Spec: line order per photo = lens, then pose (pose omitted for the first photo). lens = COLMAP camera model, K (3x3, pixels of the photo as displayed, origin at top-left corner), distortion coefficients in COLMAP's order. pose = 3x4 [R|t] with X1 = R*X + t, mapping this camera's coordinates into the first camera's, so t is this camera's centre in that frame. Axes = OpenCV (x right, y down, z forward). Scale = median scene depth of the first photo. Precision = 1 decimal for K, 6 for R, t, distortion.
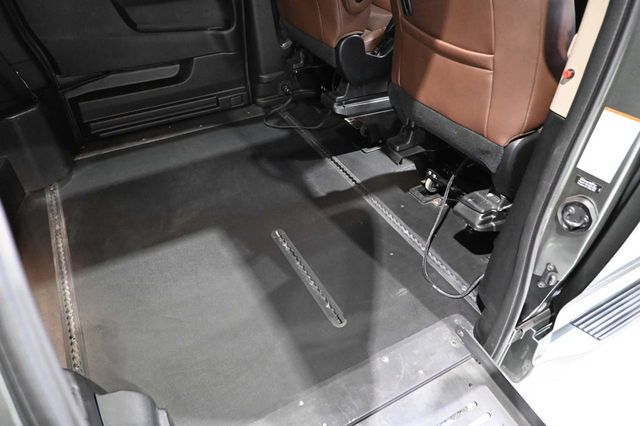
lens RADIAL K [[438.7, 0, 320.0], [0, 438.7, 213.7], [0, 0, 1]] dist [-0.000149, -0.002116]
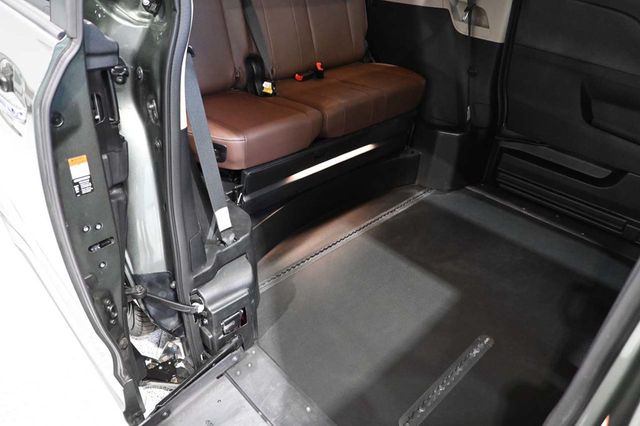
lens RADIAL K [[438.7, 0, 320.6], [0, 438.7, 211.7], [0, 0, 1]] dist [-0.000149, -0.002116]
pose [[0.254191, 0.528773, -0.809806, 0.333724], [-0.649968, 0.713435, 0.261827, -0.129040], [0.716191, 0.459794, 0.525034, 0.121131]]
